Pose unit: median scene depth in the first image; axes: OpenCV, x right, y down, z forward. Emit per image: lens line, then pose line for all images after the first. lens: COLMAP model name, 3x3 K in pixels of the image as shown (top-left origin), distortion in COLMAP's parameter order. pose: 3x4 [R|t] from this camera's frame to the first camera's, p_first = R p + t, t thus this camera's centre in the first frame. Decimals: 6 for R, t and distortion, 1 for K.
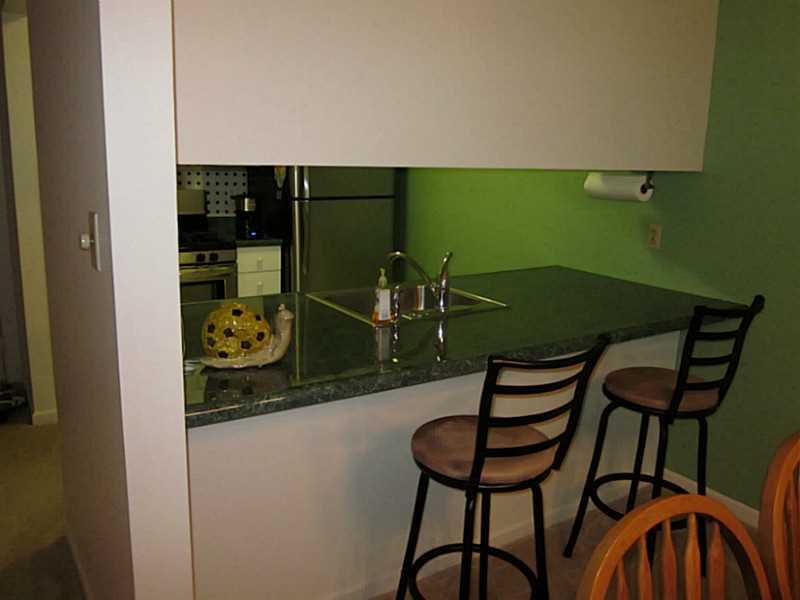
lens RADIAL K [[668.3, 0, 402.0], [0, 668.3, 291.8], [0, 0, 1]] dist [-0.010385, -0.009576]
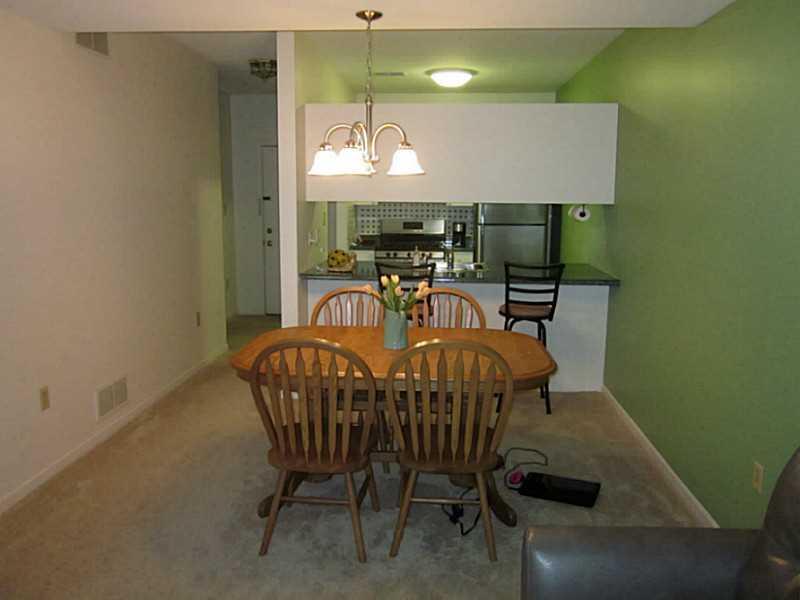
lens RADIAL K [[673.1, 0, 400.0], [0, 673.1, 300.0], [0, 0, 1]] dist [0.007596, 0.004561]
pose [[0.784083, 0.076994, -0.615862, 0.805720], [-0.113635, 0.993311, -0.020491, 0.120286], [0.610165, 0.086050, 0.787588, -0.505889]]
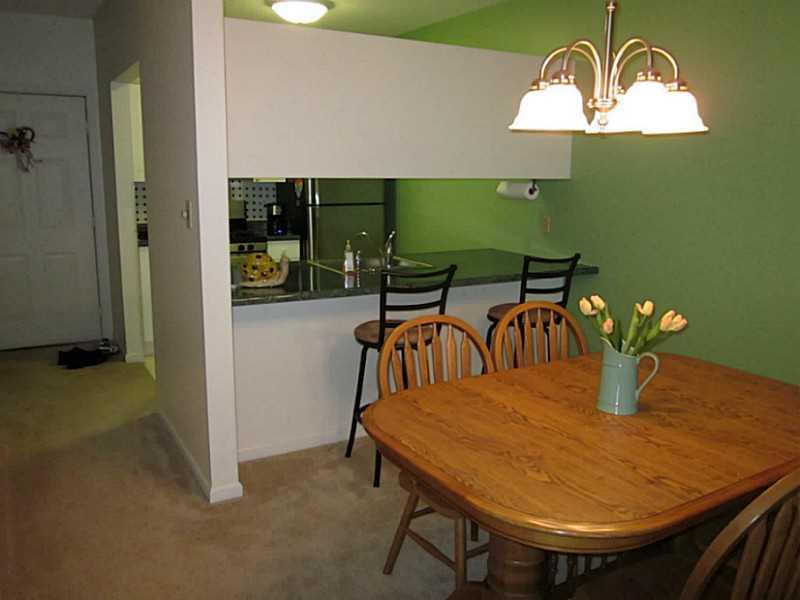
lens RADIAL K [[673.1, 0, 400.0], [0, 673.1, 300.0], [0, 0, 1]] dist [0.007596, 0.004561]
pose [[0.997860, -0.005127, -0.065182, 0.120575], [0.004079, 0.999861, -0.016189, 0.082295], [0.065256, 0.015888, 0.997742, -0.381233]]
